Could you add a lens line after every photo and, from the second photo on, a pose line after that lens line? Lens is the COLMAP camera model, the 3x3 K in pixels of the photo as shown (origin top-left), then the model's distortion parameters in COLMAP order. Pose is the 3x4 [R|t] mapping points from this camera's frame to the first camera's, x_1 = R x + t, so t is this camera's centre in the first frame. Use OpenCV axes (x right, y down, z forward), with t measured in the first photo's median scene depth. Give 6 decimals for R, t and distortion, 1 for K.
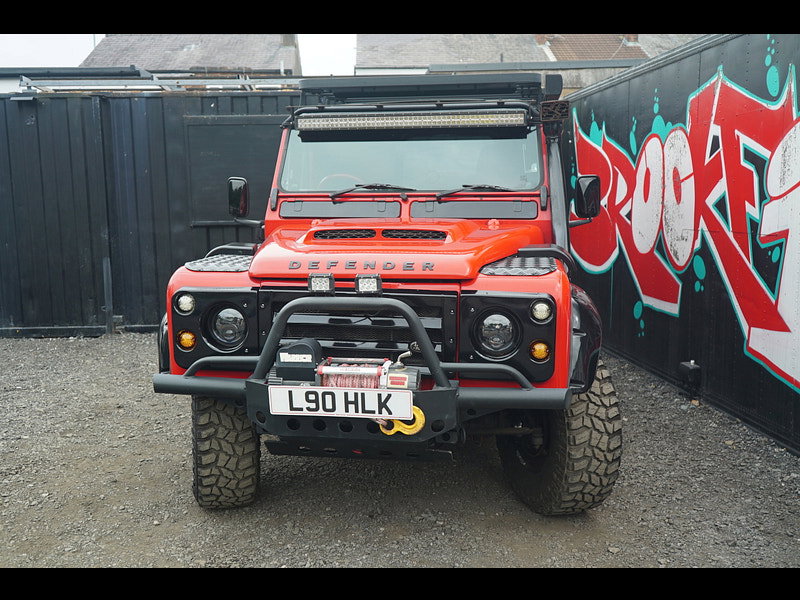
lens RADIAL K [[786.0, 0, 403.0], [0, 786.0, 300.8], [0, 0, 1]] dist [0.007610, 0.011183]
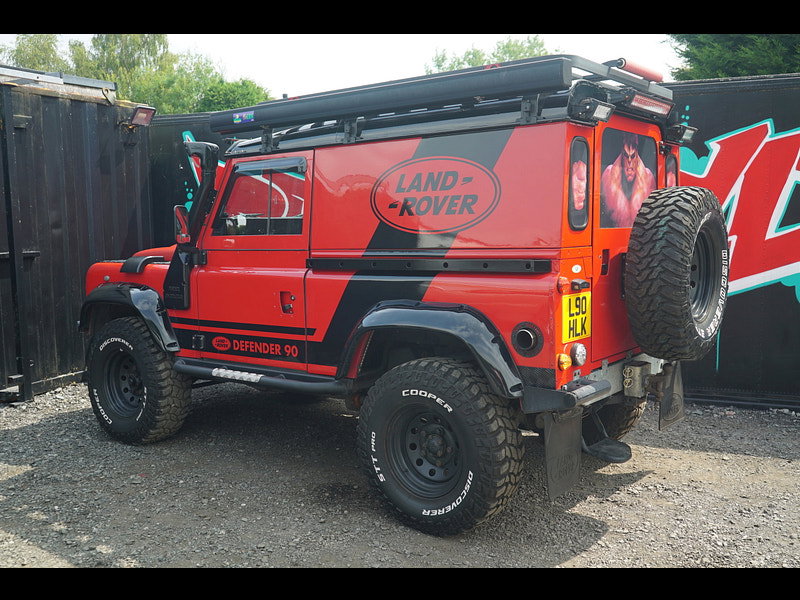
lens RADIAL K [[799.8, 0, 402.3], [0, 799.8, 302.1], [0, 0, 1]] dist [0.003512, 0.001863]
pose [[0.463040, -0.092667, 0.881480, -0.990640], [0.118891, 0.992026, 0.041835, -0.086476], [-0.878327, 0.085428, 0.470365, 0.592939]]
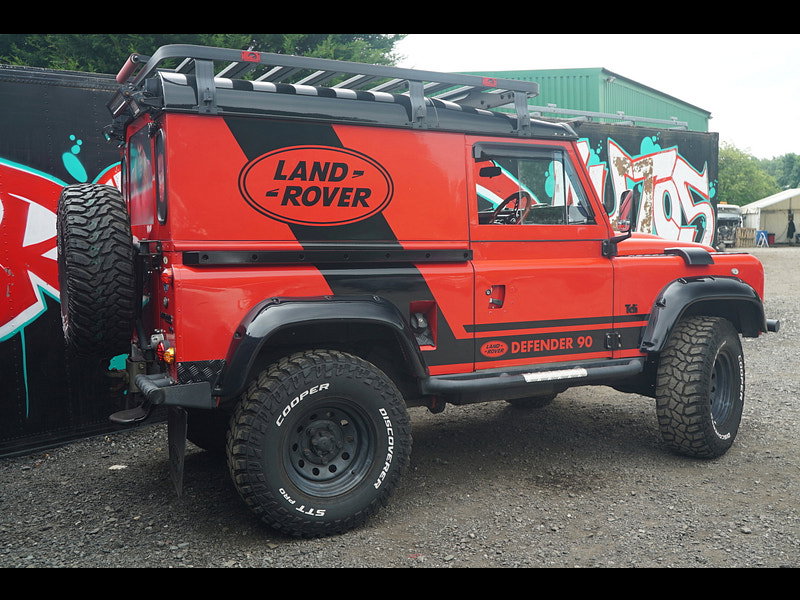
lens RADIAL K [[787.1, 0, 402.1], [0, 787.1, 302.3], [0, 0, 1]] dist [0.006596, 0.001101]
pose [[-0.583426, -0.053809, 0.810382, -0.837325], [0.144524, 0.974999, 0.168788, -0.227517], [-0.799204, 0.215595, -0.561063, 1.802193]]
